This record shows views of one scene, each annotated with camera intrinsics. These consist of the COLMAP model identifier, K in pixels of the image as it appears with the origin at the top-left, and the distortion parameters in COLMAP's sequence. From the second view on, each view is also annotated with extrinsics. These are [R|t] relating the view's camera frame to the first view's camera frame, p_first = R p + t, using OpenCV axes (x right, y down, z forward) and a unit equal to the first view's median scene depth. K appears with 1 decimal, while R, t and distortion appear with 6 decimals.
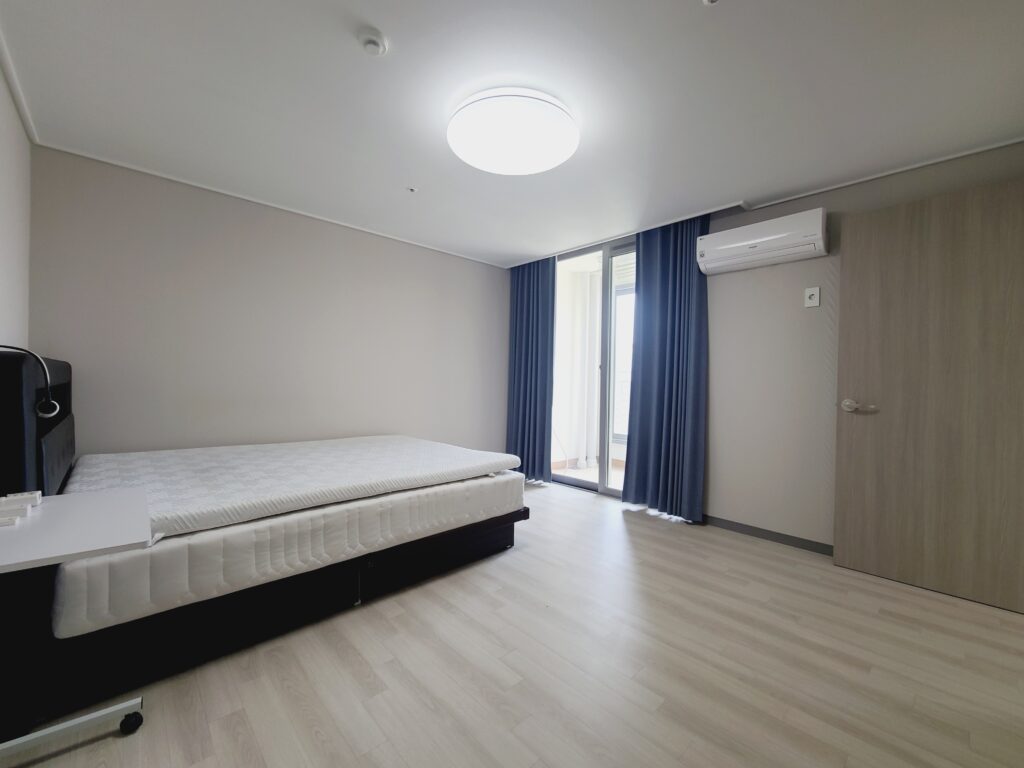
lens RADIAL K [[426.8, 0, 514.4], [0, 426.8, 378.9], [0, 0, 1]] dist [-0.000710, -0.000093]
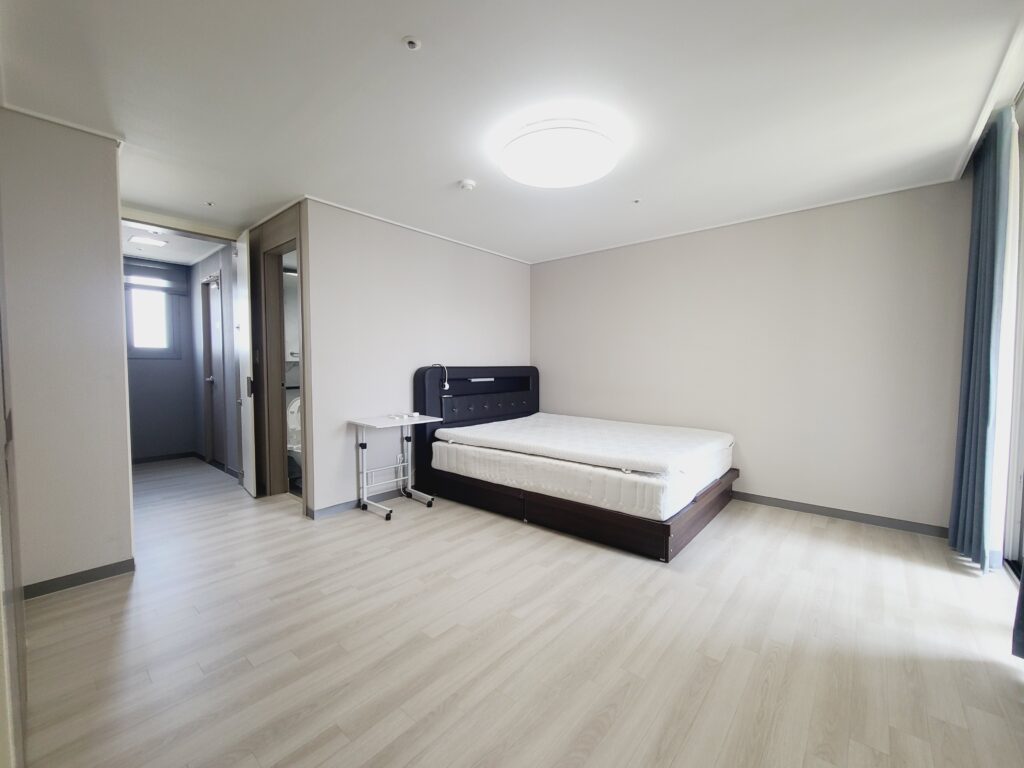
lens RADIAL K [[419.1, 0, 512.0], [0, 419.1, 384.0], [0, 0, 1]] dist [-0.001554, -0.000421]
pose [[0.109629, 0.026458, -0.993620, 1.283807], [0.002472, 0.999635, 0.026891, -0.009147], [0.993970, -0.005405, 0.109524, 0.907467]]
